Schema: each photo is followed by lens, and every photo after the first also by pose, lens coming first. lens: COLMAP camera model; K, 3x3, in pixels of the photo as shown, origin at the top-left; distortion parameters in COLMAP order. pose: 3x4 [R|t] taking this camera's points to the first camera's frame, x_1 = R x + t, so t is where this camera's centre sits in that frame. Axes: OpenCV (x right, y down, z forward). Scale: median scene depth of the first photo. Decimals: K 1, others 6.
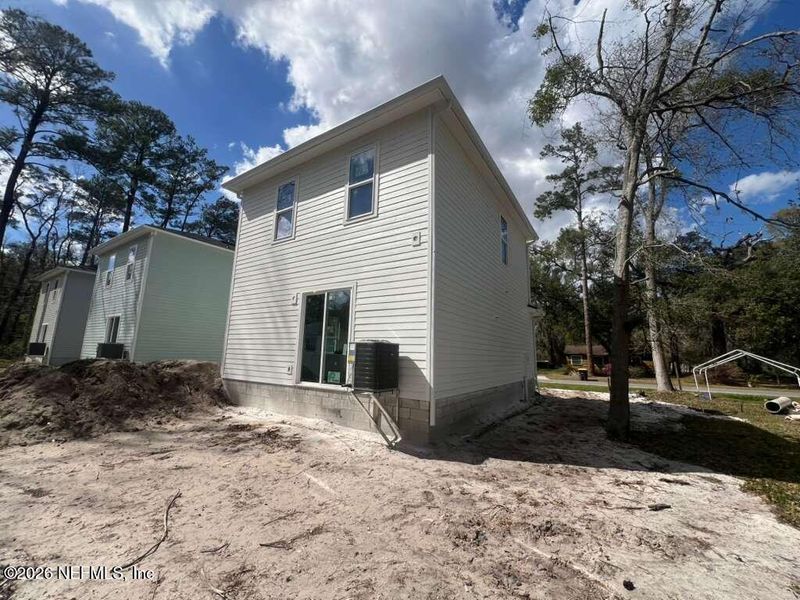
lens RADIAL K [[319.6, 0, 400.0], [0, 319.6, 300.0], [0, 0, 1]] dist [0.014372, 0.000196]
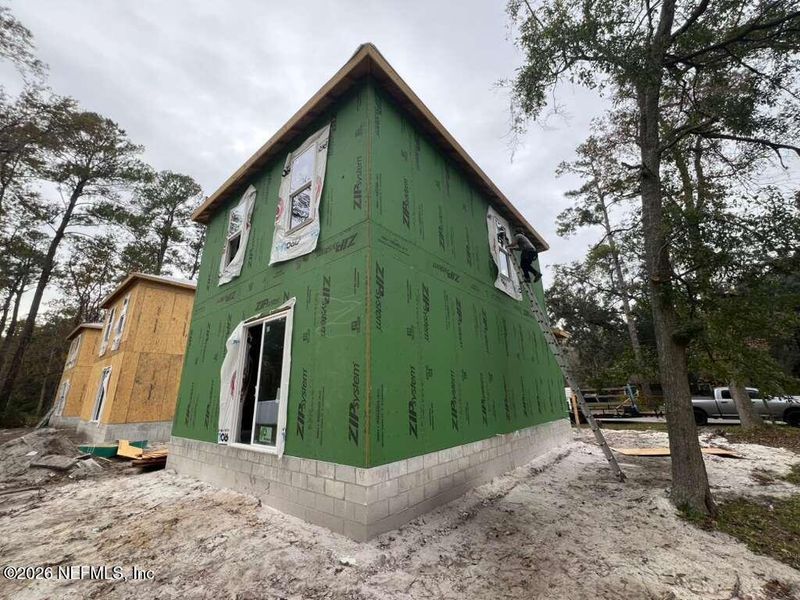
lens RADIAL K [[319.6, 0, 400.0], [0, 319.6, 300.0], [0, 0, 1]] dist [0.014372, 0.000196]
pose [[0.992401, -0.079360, -0.094037, 0.039183], [0.067732, 0.990342, -0.120974, 0.008627], [0.102730, 0.113686, 0.988191, 0.051787]]
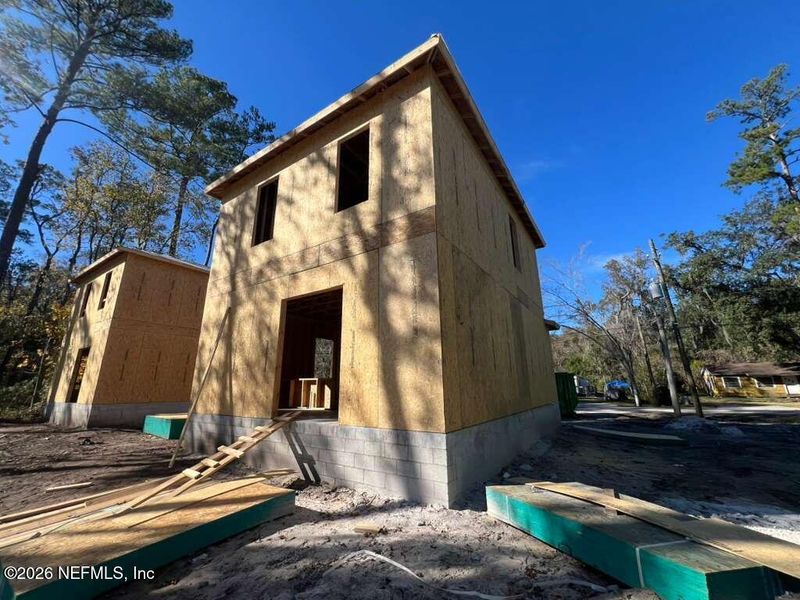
lens RADIAL K [[319.6, 0, 400.0], [0, 319.6, 300.0], [0, 0, 1]] dist [0.014372, 0.000196]
pose [[0.999444, -0.033055, 0.004248, -0.362325], [0.033313, 0.994567, -0.098620, 0.019898], [-0.000965, 0.098706, 0.995116, 0.292161]]
